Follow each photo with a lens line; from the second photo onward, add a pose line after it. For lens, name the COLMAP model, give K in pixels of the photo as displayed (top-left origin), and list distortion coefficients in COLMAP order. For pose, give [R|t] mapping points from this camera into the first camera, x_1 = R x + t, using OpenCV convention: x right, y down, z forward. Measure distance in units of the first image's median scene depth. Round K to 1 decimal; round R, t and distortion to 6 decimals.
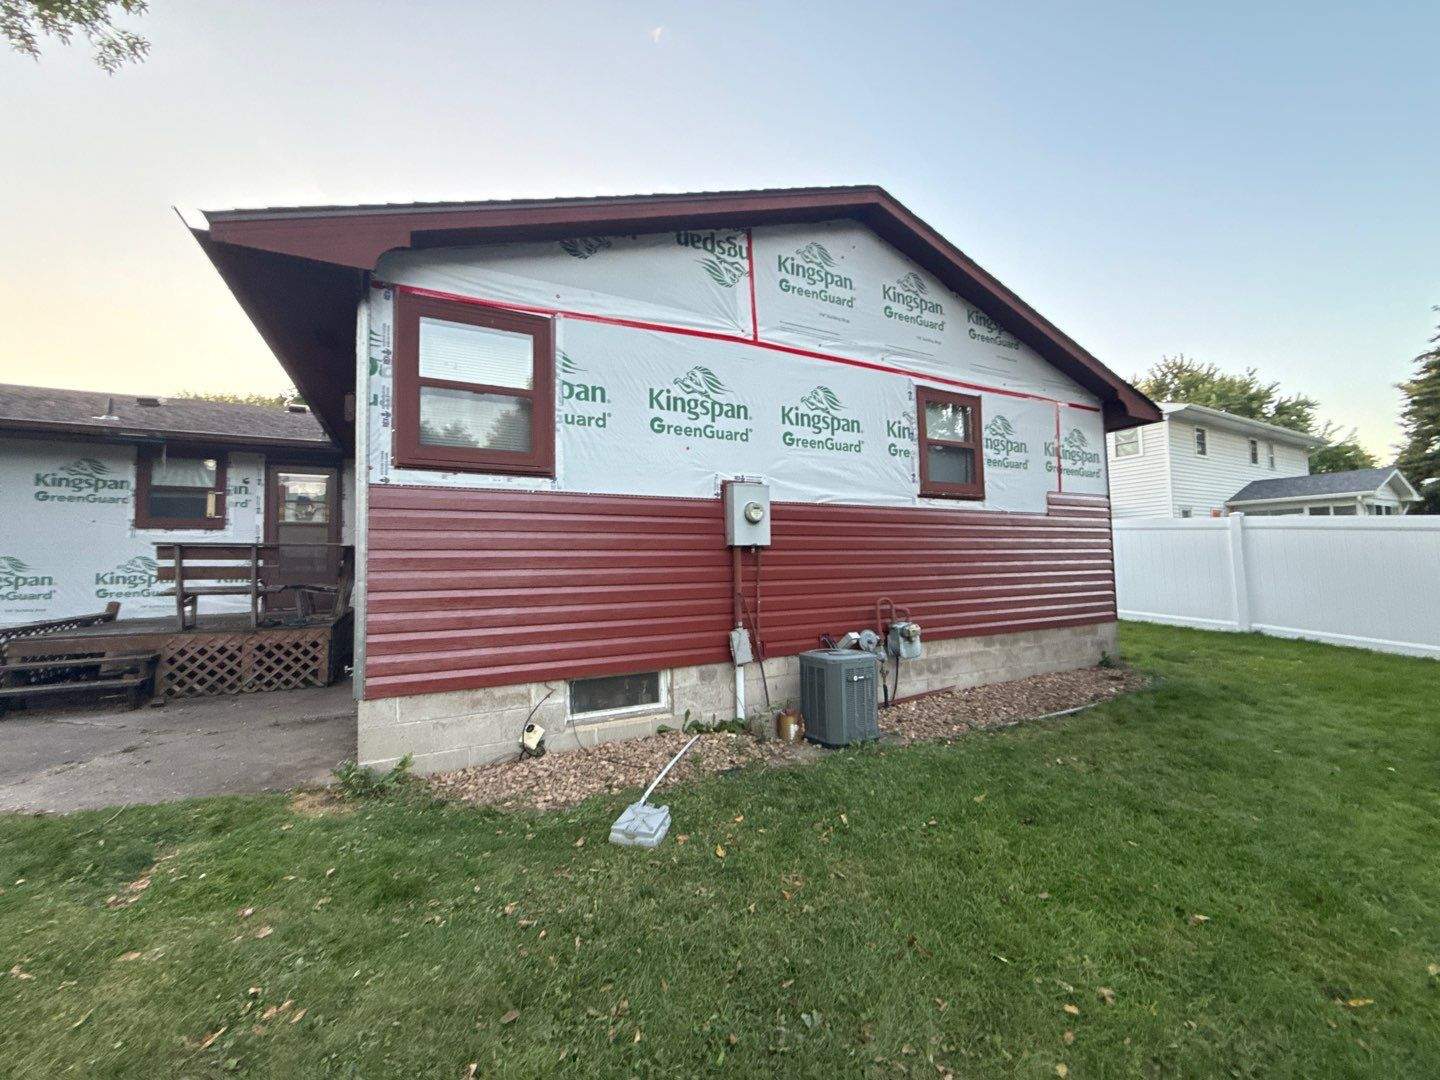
lens RADIAL K [[574.2, 0, 720.0], [0, 574.2, 540.0], [0, 0, 1]] dist [0.008747, -0.000201]
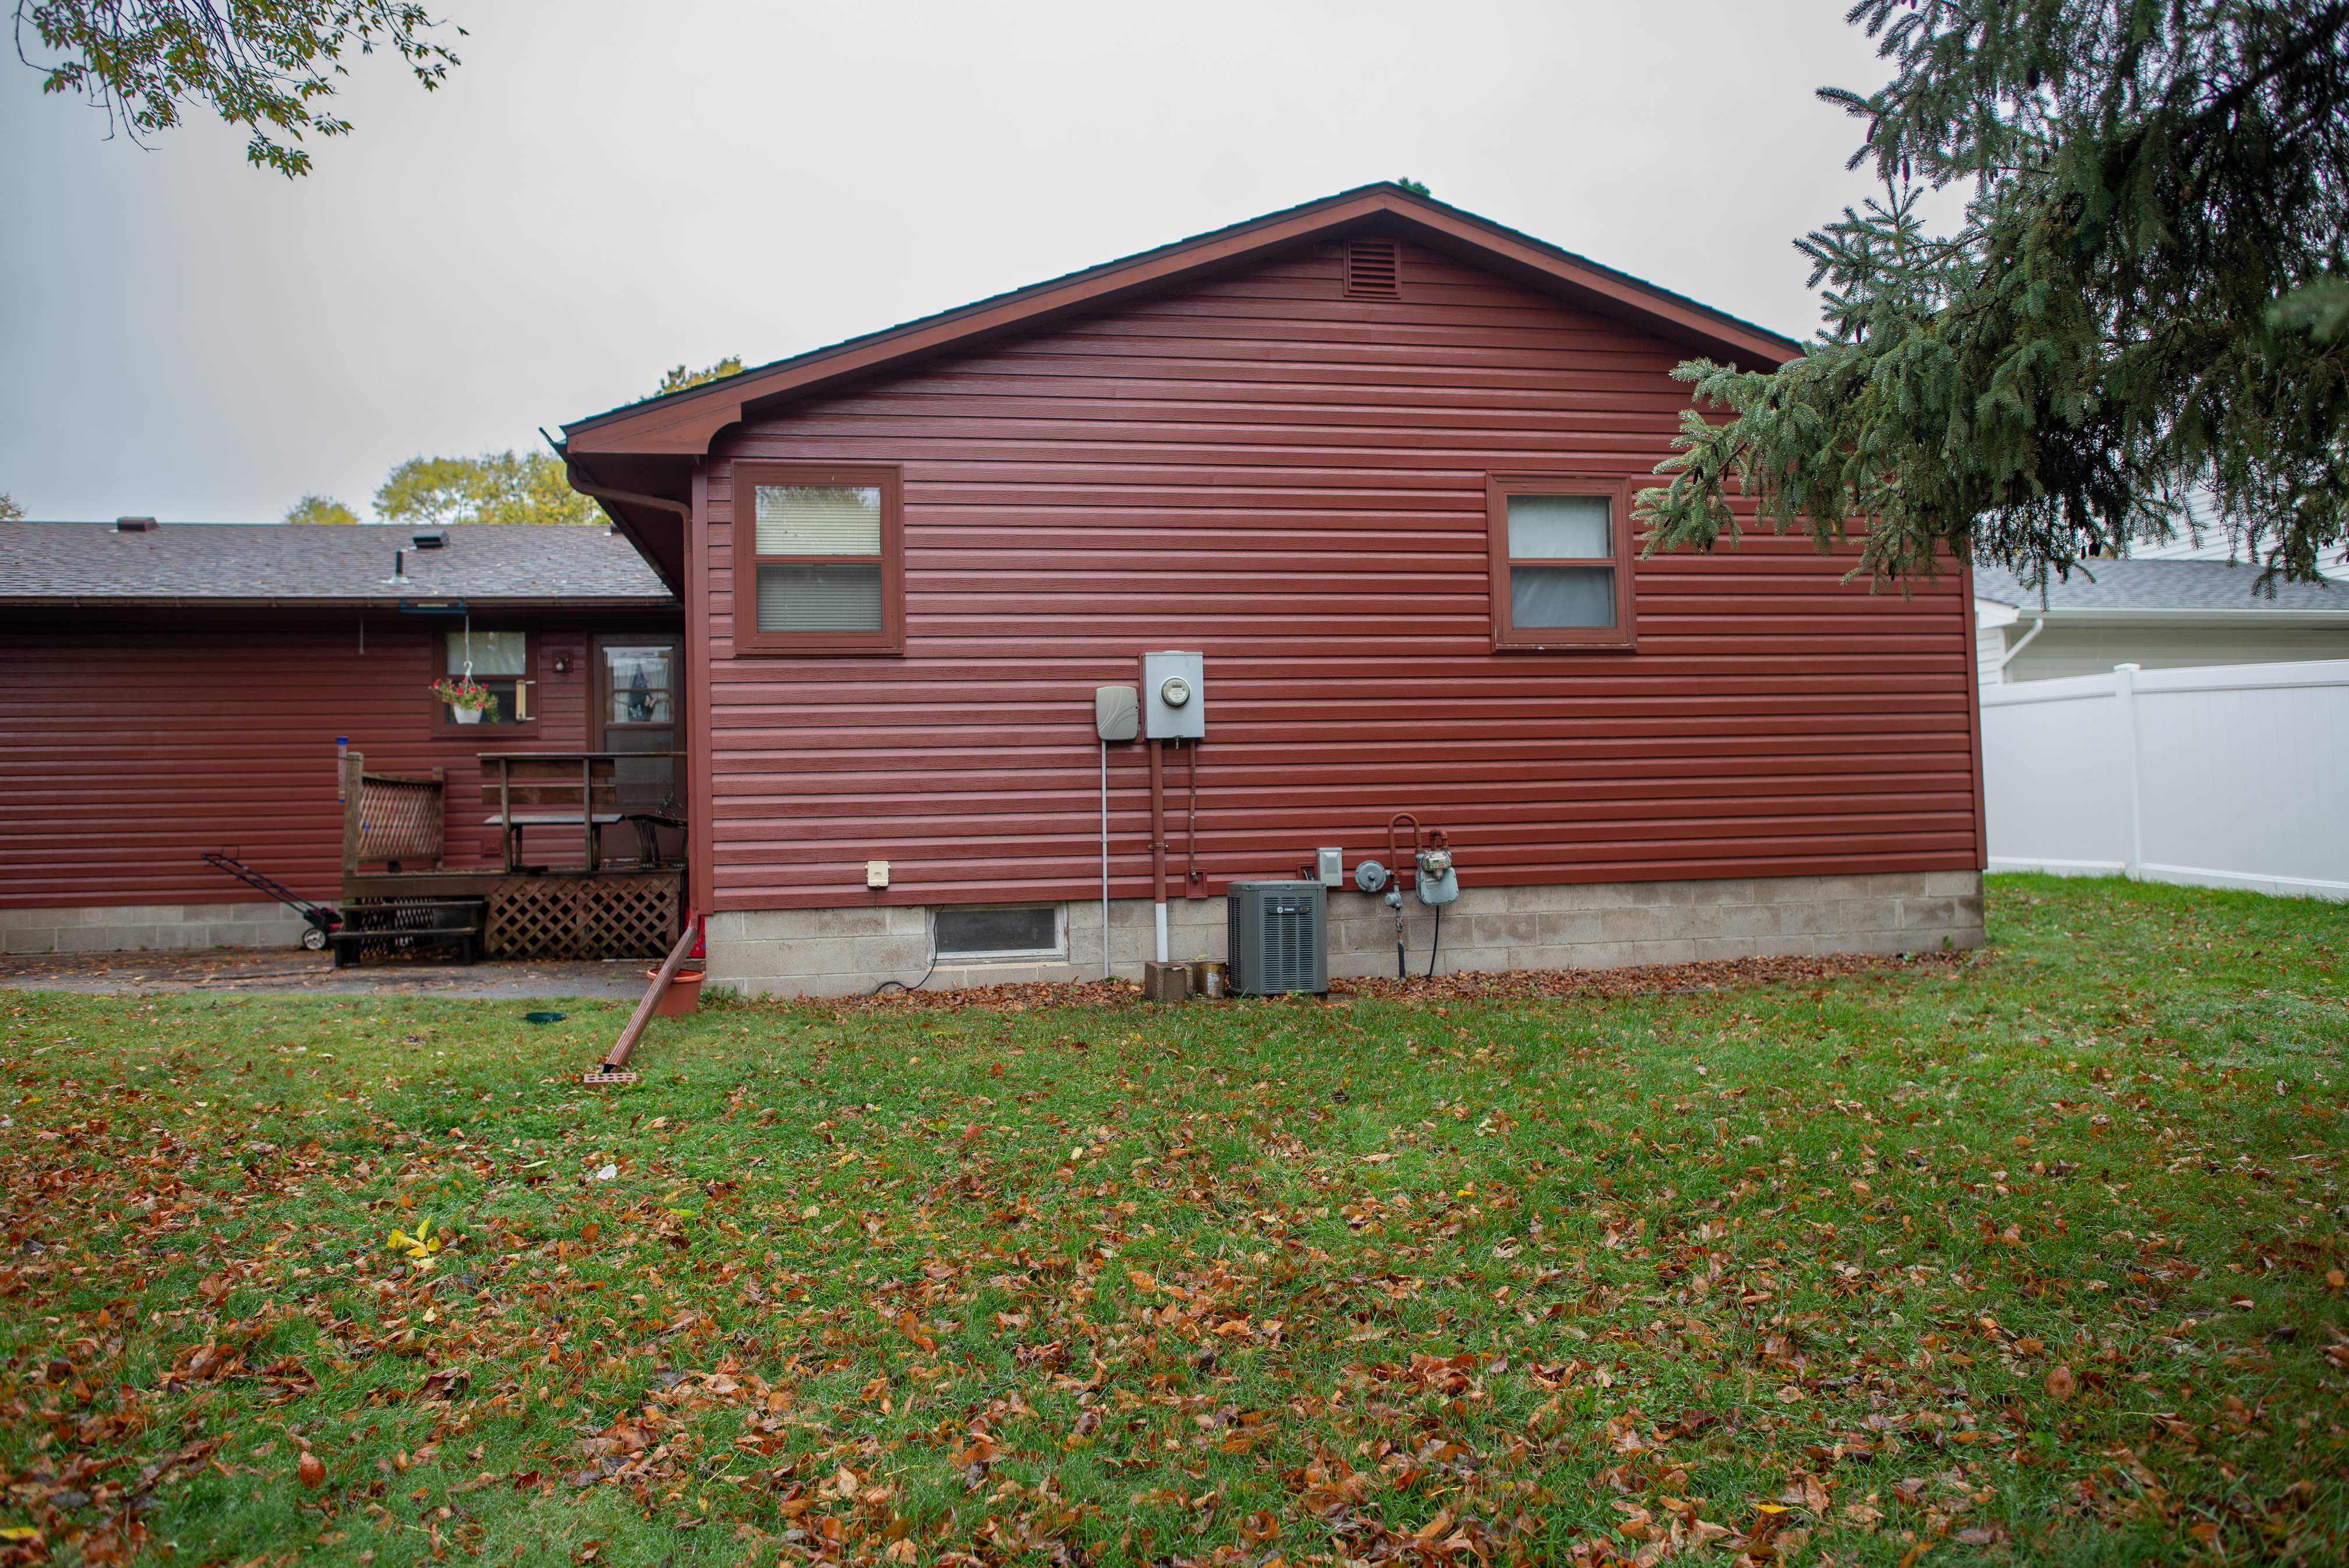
lens RADIAL K [[1639.1, 0, 1174.5], [0, 1639.1, 784.0], [0, 0, 1]] dist [-0.001421, 0.000548]
pose [[0.954537, -0.016271, -0.297649, 0.523336], [0.022528, 0.999591, 0.017604, 0.024186], [0.297241, -0.023509, 0.954513, -0.764296]]
